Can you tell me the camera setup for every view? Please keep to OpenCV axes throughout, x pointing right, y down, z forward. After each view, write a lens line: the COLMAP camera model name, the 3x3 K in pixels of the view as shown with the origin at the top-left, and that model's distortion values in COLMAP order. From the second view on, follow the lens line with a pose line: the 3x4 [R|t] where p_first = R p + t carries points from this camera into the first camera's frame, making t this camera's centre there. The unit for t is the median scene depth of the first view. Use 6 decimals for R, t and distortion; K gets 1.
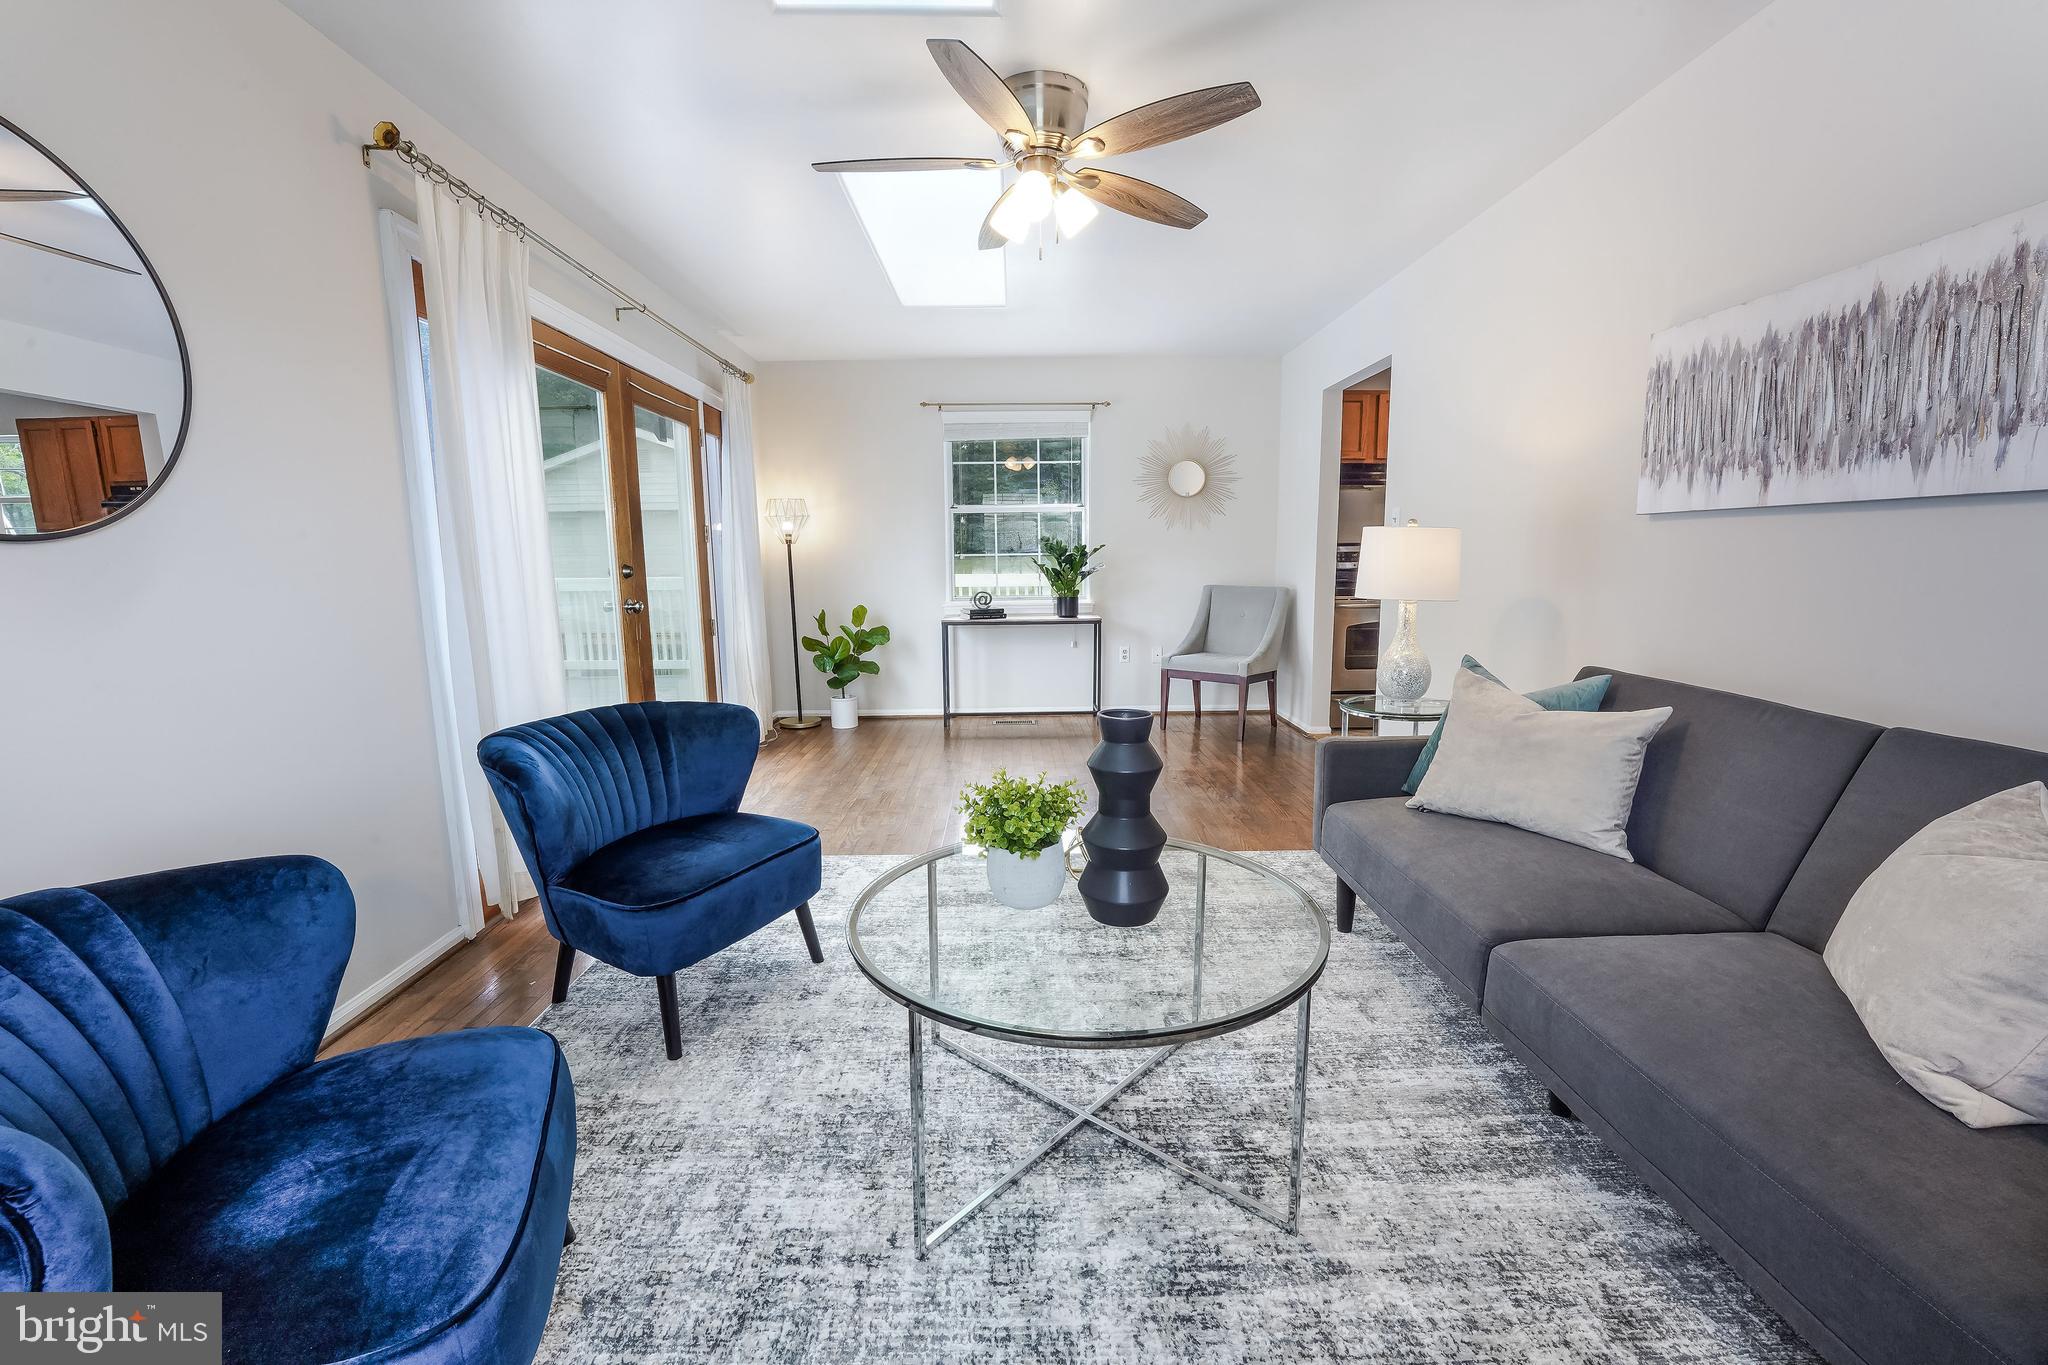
lens RADIAL K [[838.7, 0, 1023.3], [0, 838.7, 688.2], [0, 0, 1]] dist [-0.027886, 0.003348]
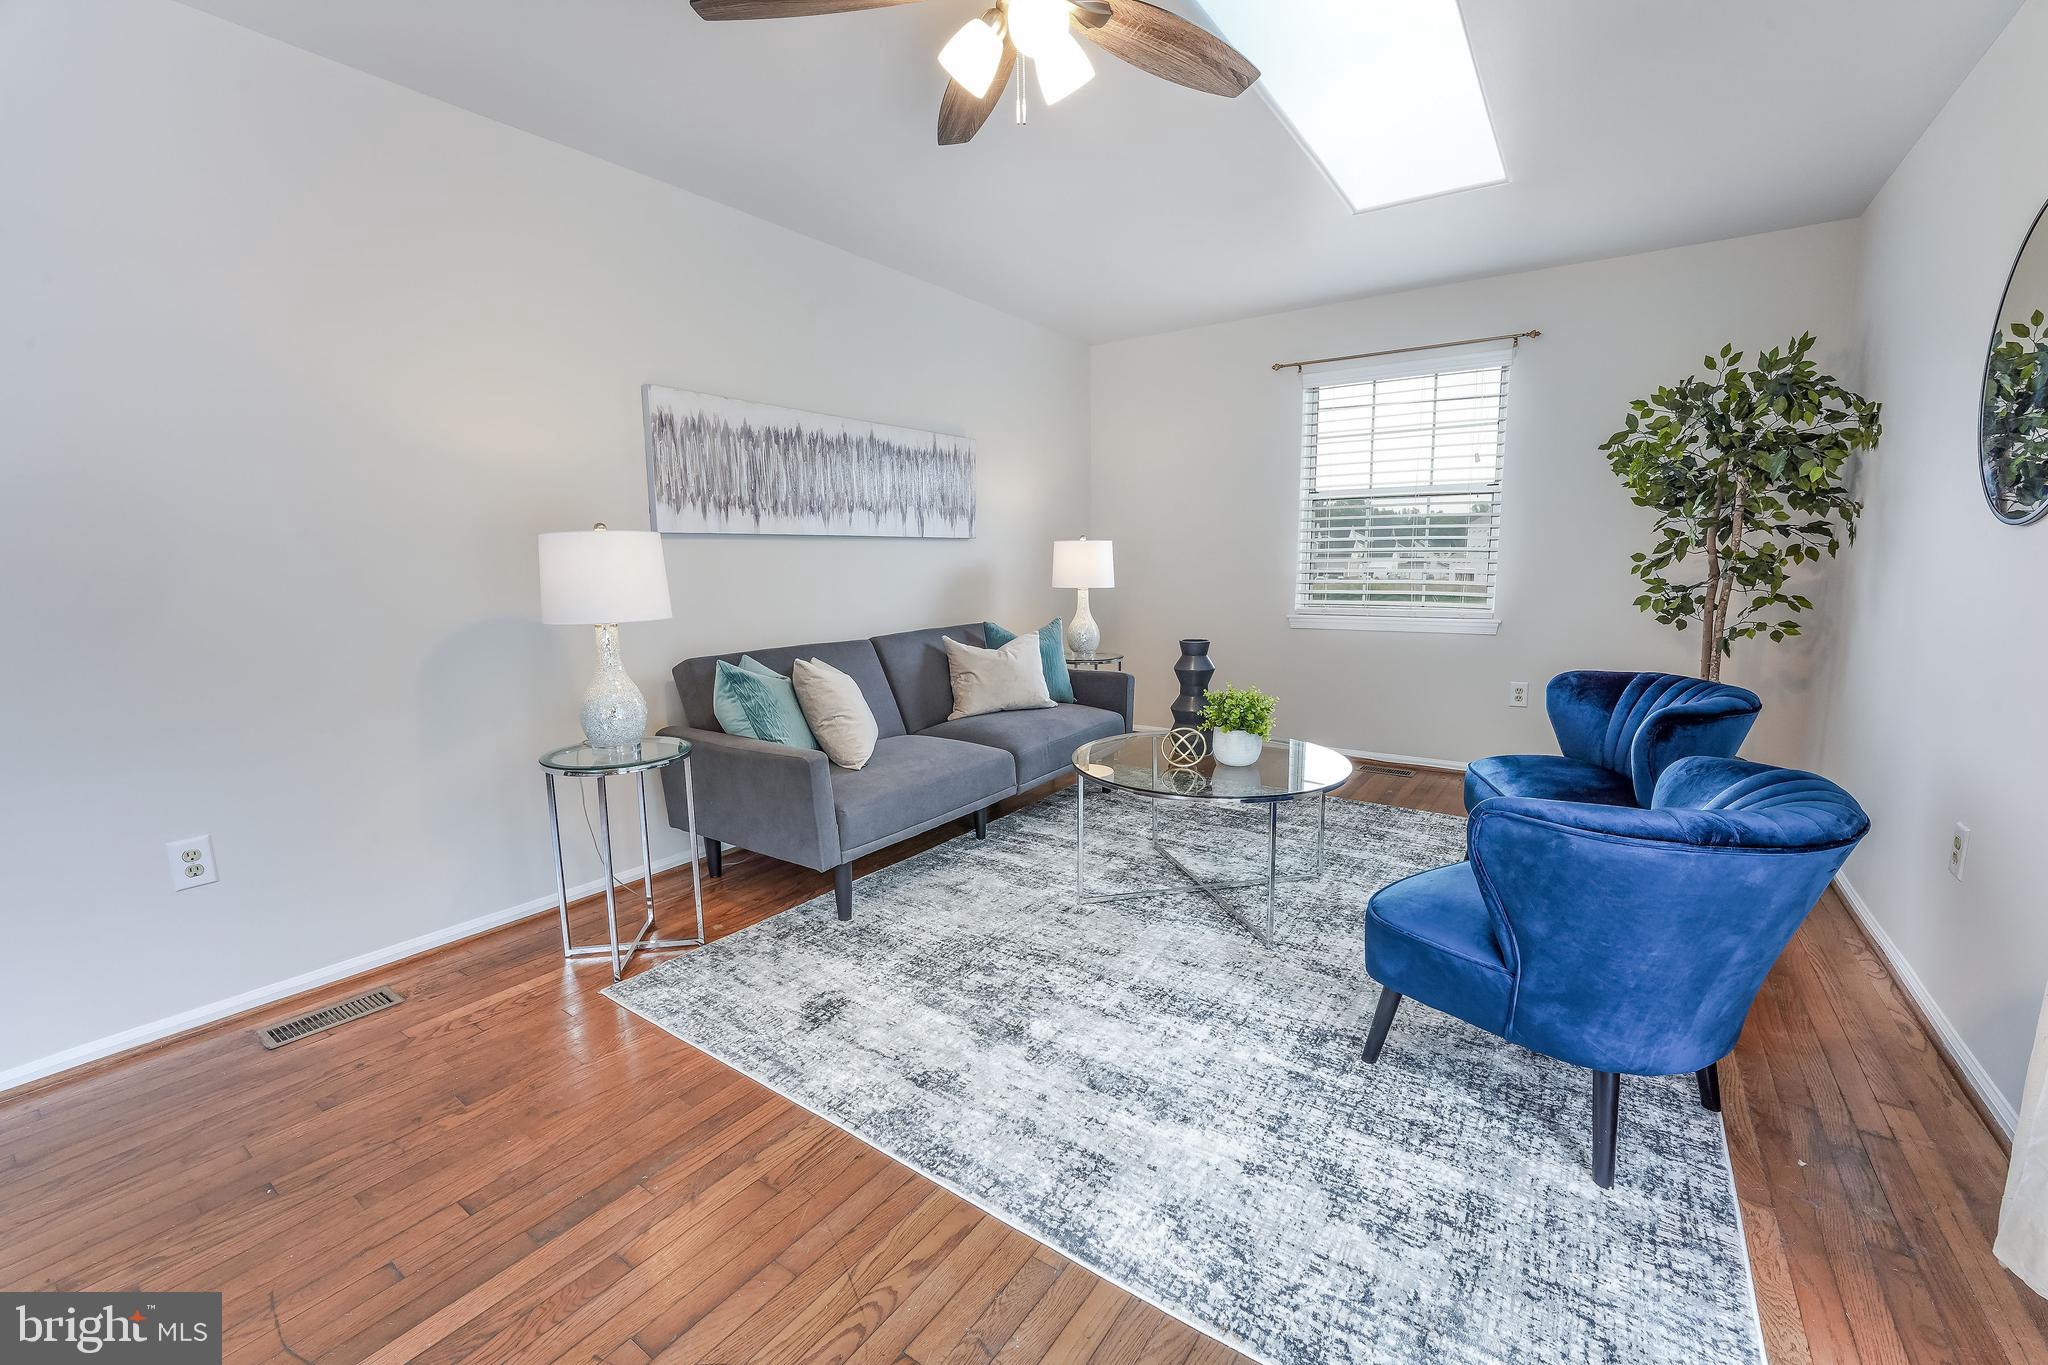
lens RADIAL K [[838.7, 0, 1024.3], [0, 838.7, 679.8], [0, 0, 1]] dist [-0.027886, 0.003348]
pose [[-0.817069, -0.064777, 0.572889, -0.526080], [0.108999, 0.958393, 0.263823, -0.347123], [-0.566143, 0.278006, -0.776012, 2.211050]]
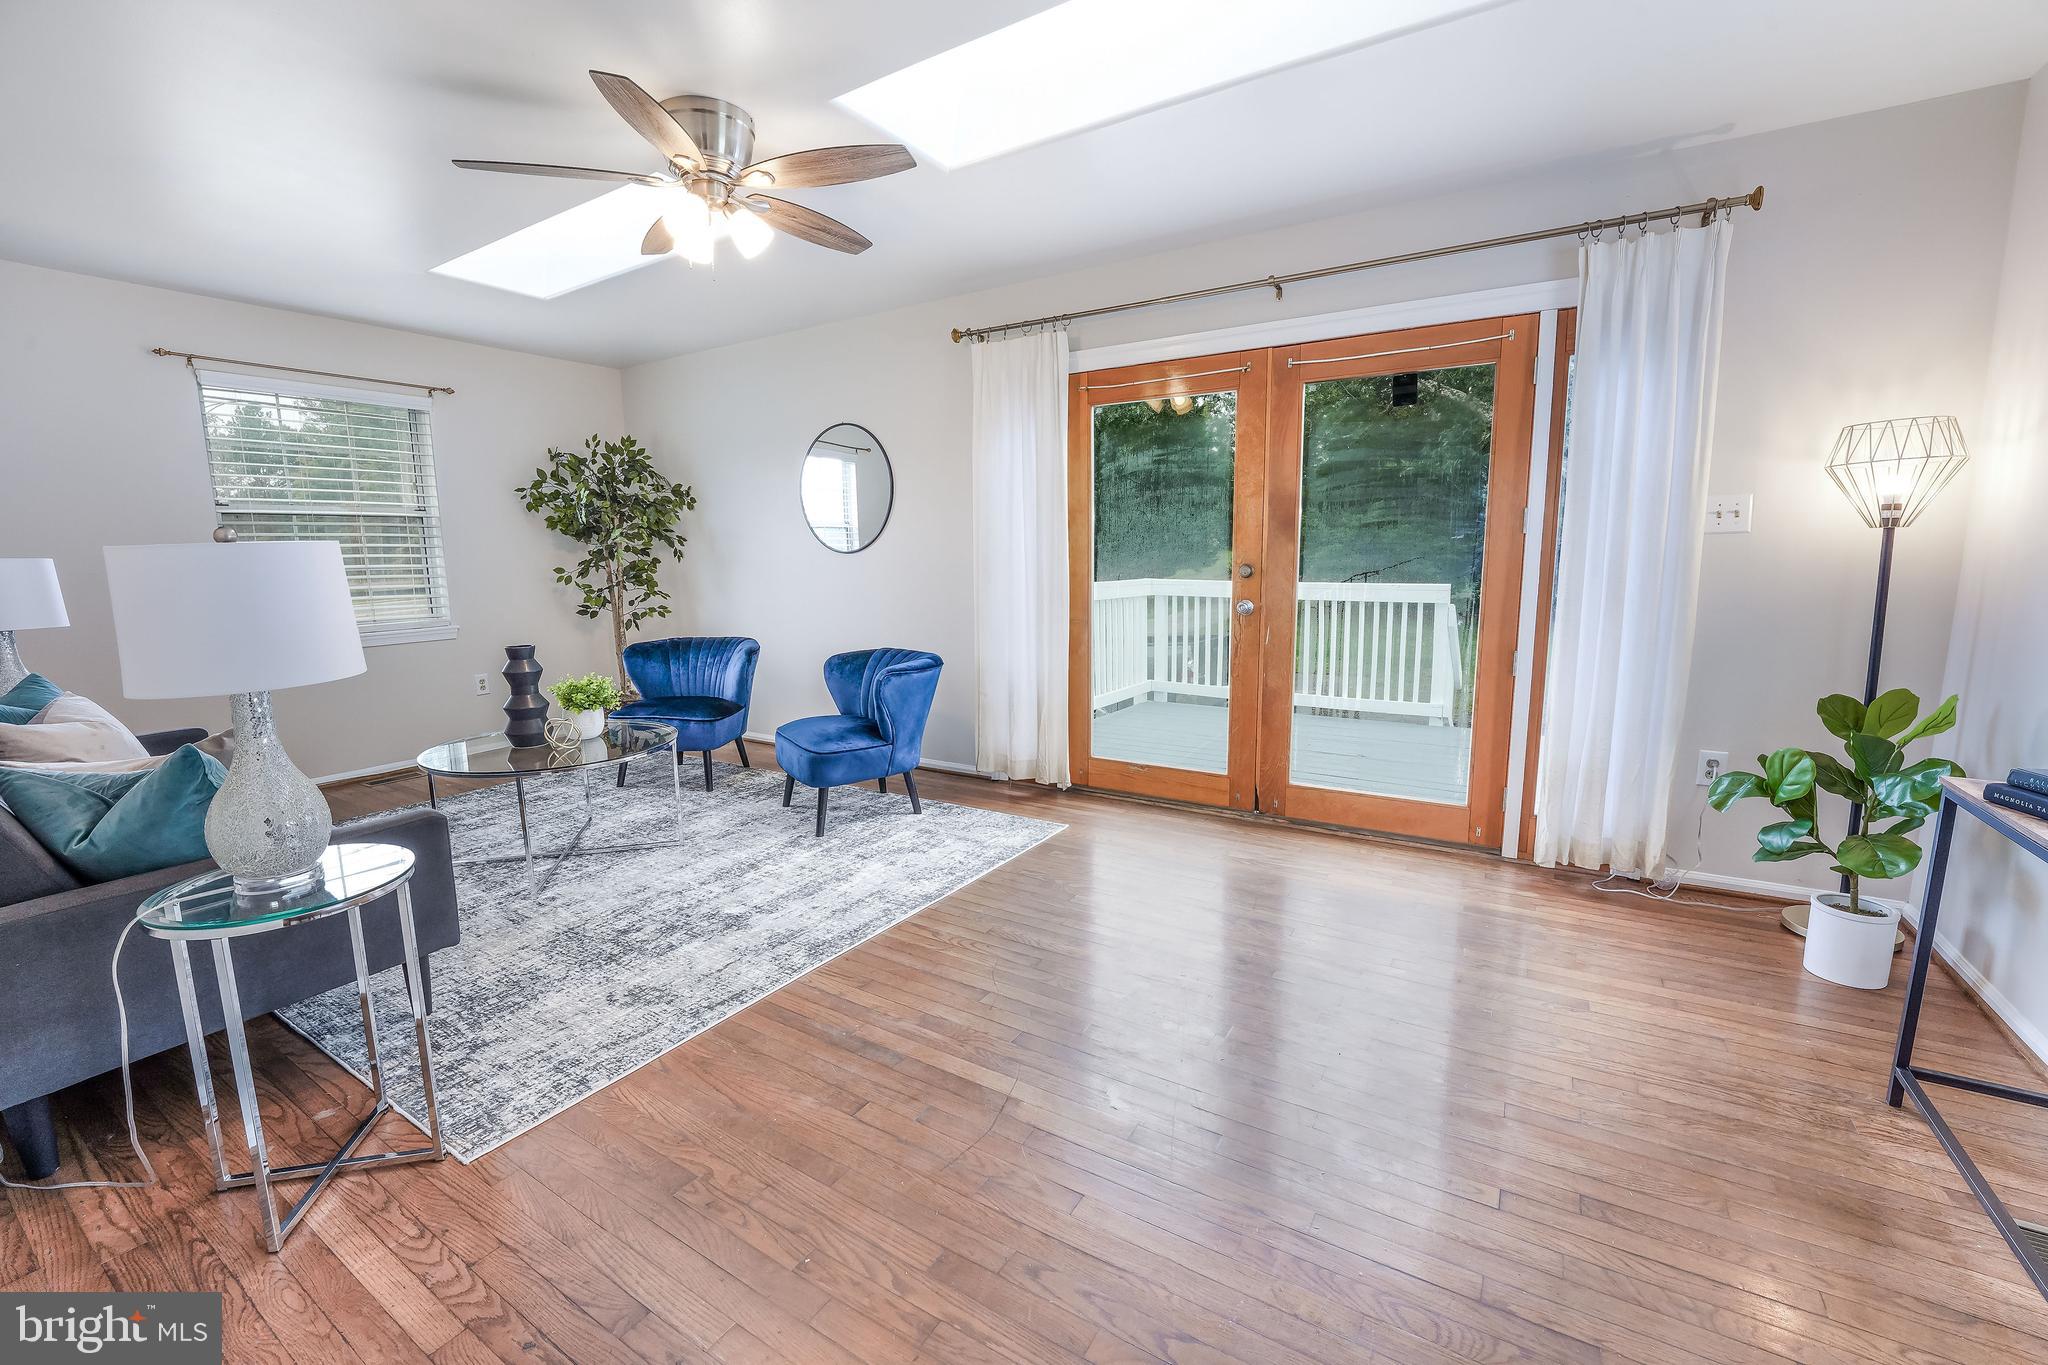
lens RADIAL K [[838.7, 0, 1028.5], [0, 838.7, 680.5], [0, 0, 1]] dist [-0.027886, 0.003348]
pose [[-0.527131, 0.143033, -0.837660, 1.006391], [-0.115734, 0.964465, 0.237515, -0.442639], [0.841866, 0.222147, -0.491845, 2.583461]]
